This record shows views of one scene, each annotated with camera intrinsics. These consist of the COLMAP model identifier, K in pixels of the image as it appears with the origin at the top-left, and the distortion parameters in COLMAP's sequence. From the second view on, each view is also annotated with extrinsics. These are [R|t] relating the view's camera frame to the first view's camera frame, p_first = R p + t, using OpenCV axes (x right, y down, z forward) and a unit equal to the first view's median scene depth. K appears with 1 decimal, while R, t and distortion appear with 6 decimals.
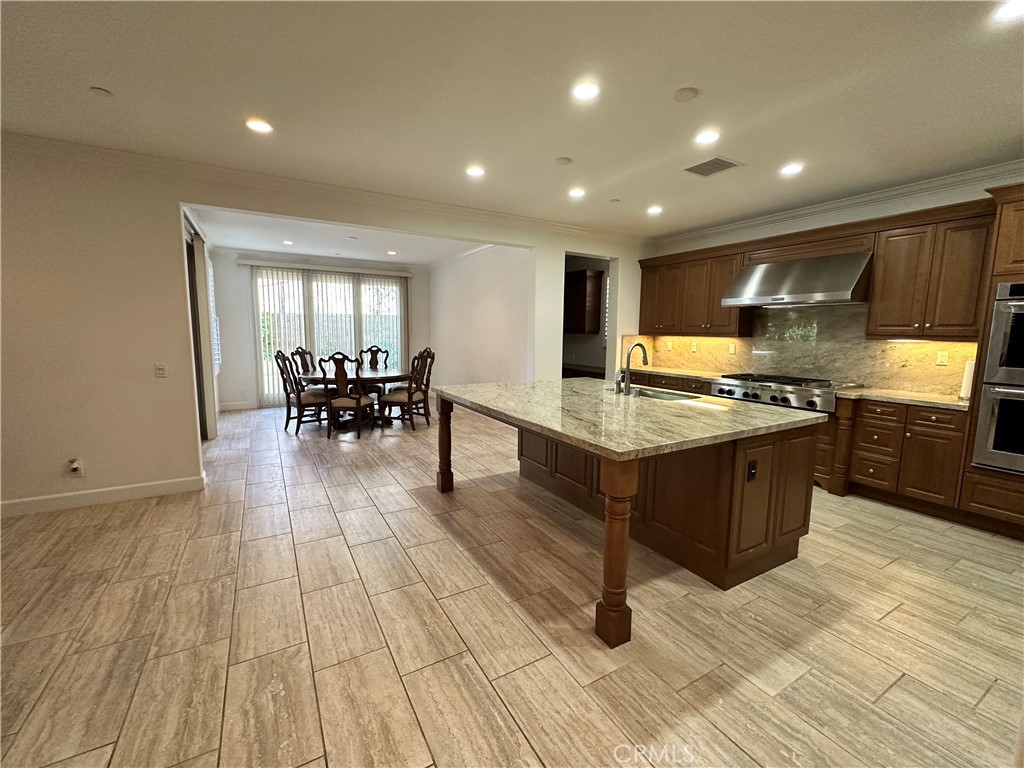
lens RADIAL K [[432.5, 0, 513.4], [0, 432.5, 385.0], [0, 0, 1]] dist [0.001301, -0.000131]
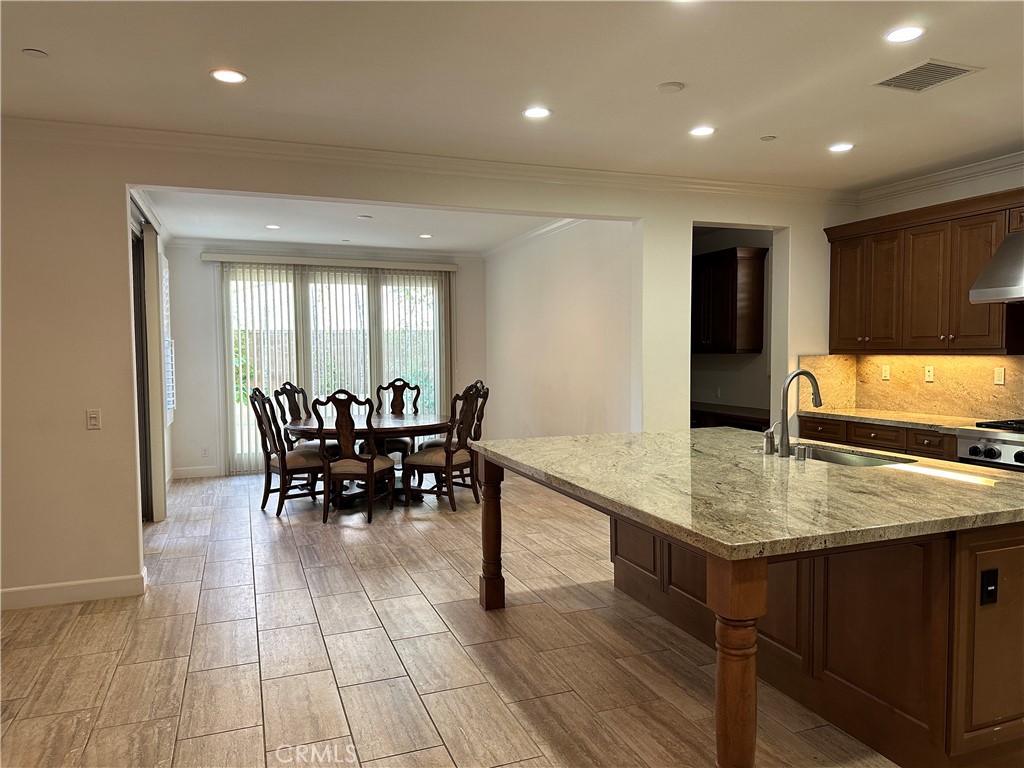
lens RADIAL K [[722.5, 0, 518.8], [0, 722.5, 392.5], [0, 0, 1]] dist [0.046602, -0.047928]
pose [[0.987187, -0.011015, -0.159186, 0.049063], [0.000707, 0.997907, -0.064666, -0.000506], [0.159565, 0.063725, 0.985129, -0.051873]]
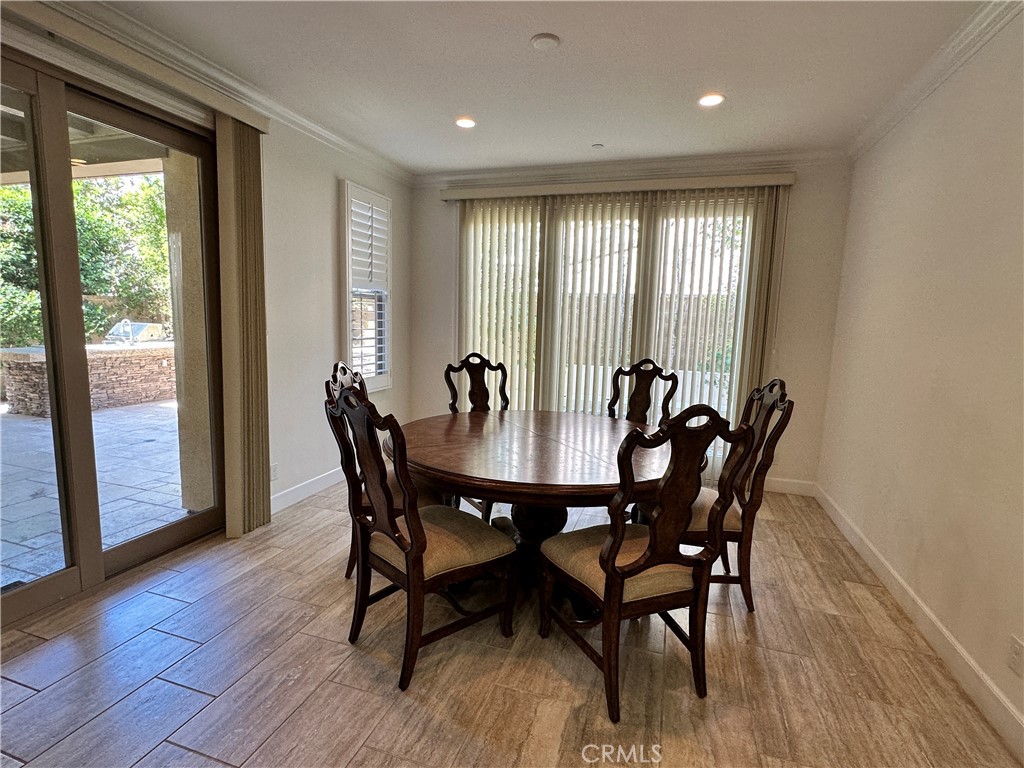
lens RADIAL K [[499.8, 0, 512.0], [0, 499.8, 384.0], [0, 0, 1]] dist [0.001219, 0.000105]
pose [[0.664878, 0.107051, -0.739241, -0.117062], [-0.110785, 0.992864, 0.044138, -0.138390], [0.738690, 0.052551, 0.671993, 1.116688]]
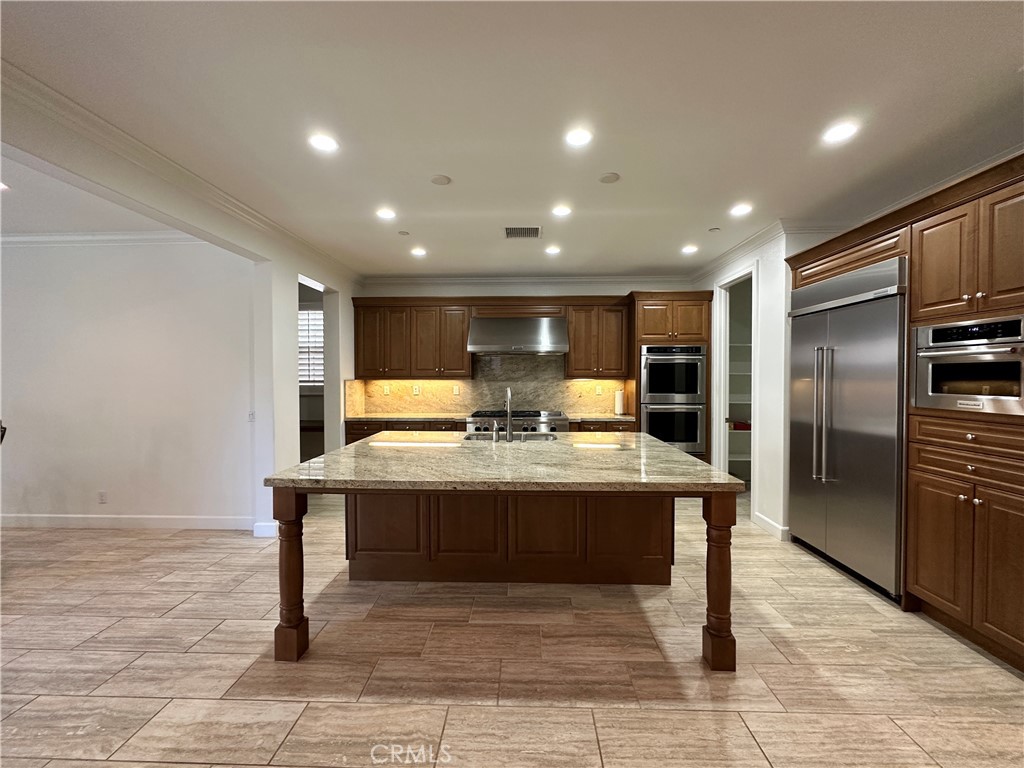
lens RADIAL K [[432.5, 0, 513.4], [0, 432.5, 385.0], [0, 0, 1]] dist [0.001301, -0.000131]
pose [[0.529092, -0.031257, 0.847988, -0.452174], [0.112719, 0.993054, -0.033726, -0.056549], [-0.841044, 0.113429, 0.528941, 0.388517]]
